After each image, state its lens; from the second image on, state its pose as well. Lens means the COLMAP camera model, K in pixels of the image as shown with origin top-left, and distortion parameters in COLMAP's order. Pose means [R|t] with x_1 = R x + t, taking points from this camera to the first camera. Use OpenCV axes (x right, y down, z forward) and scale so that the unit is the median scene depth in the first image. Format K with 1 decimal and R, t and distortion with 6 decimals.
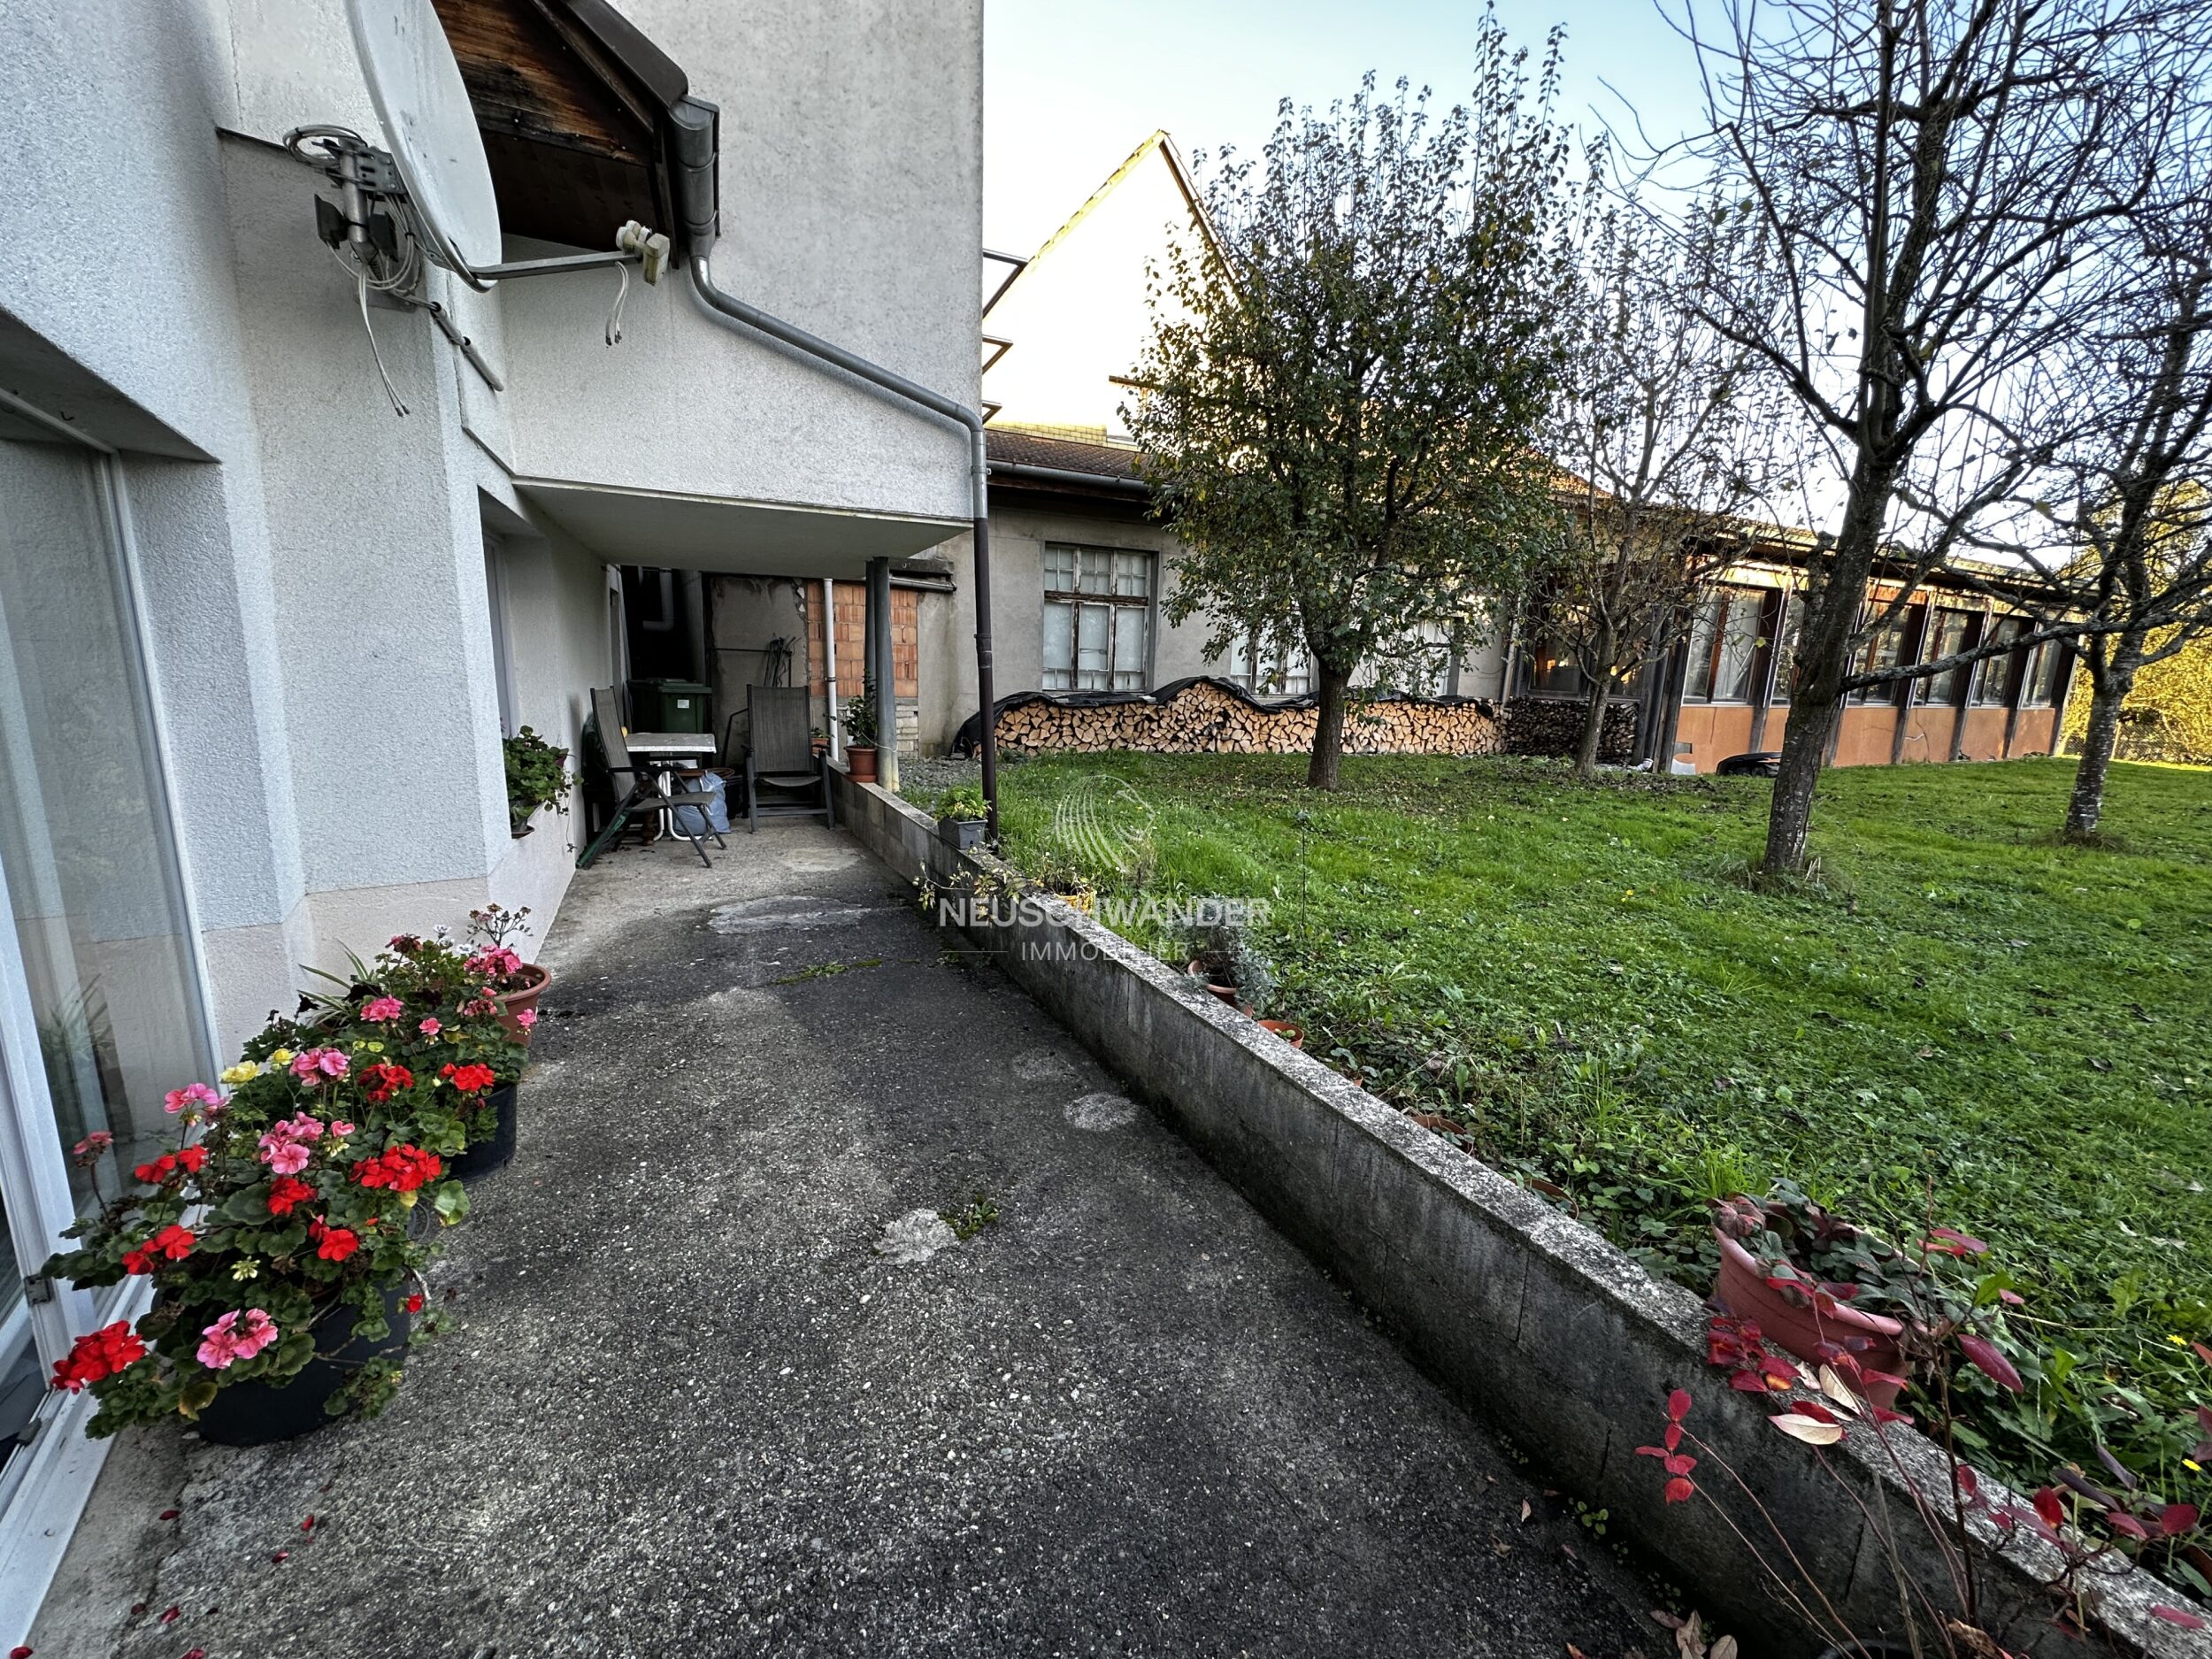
lens RADIAL K [[886.3, 0, 1102.0], [0, 886.3, 827.3], [0, 0, 1]] dist [-0.000827, 0.000140]
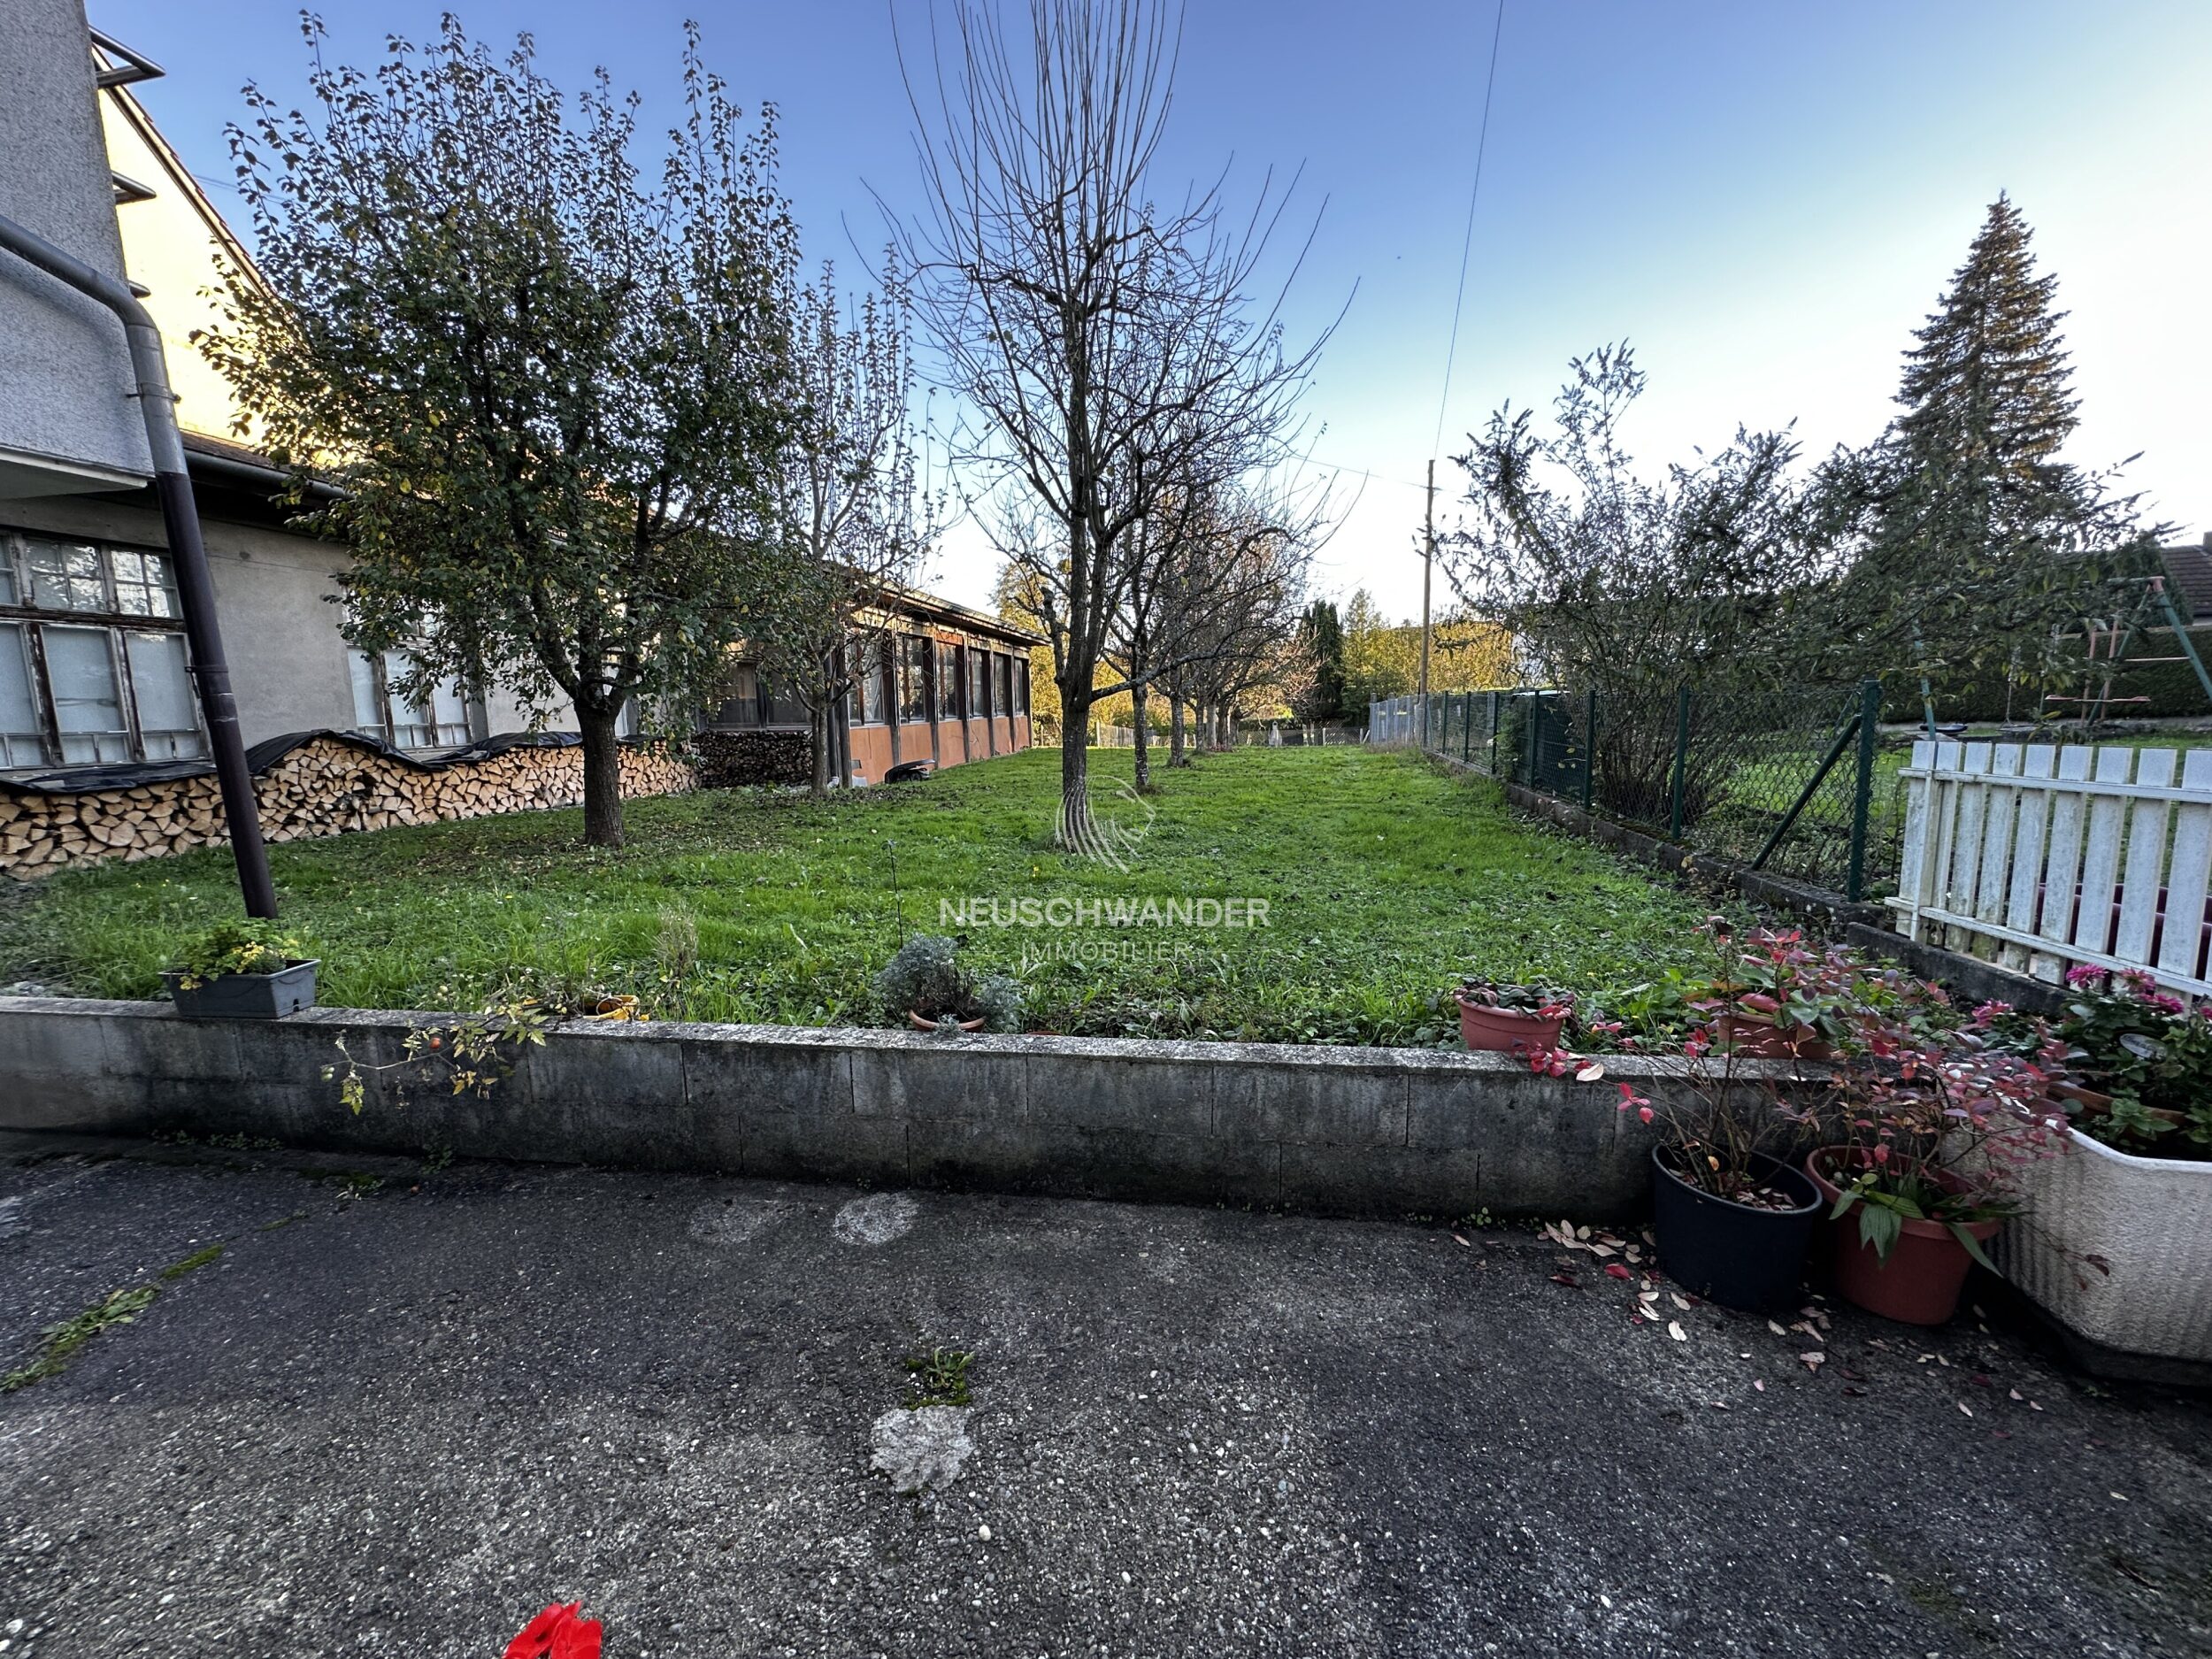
lens RADIAL K [[886.3, 0, 1106.2], [0, 886.3, 828.8], [0, 0, 1]] dist [-0.000827, 0.000140]
pose [[0.562591, -0.155776, 0.811927, -0.131950], [0.188419, 0.980402, 0.057542, -0.012841], [-0.804978, 0.120610, 0.580916, 0.075837]]
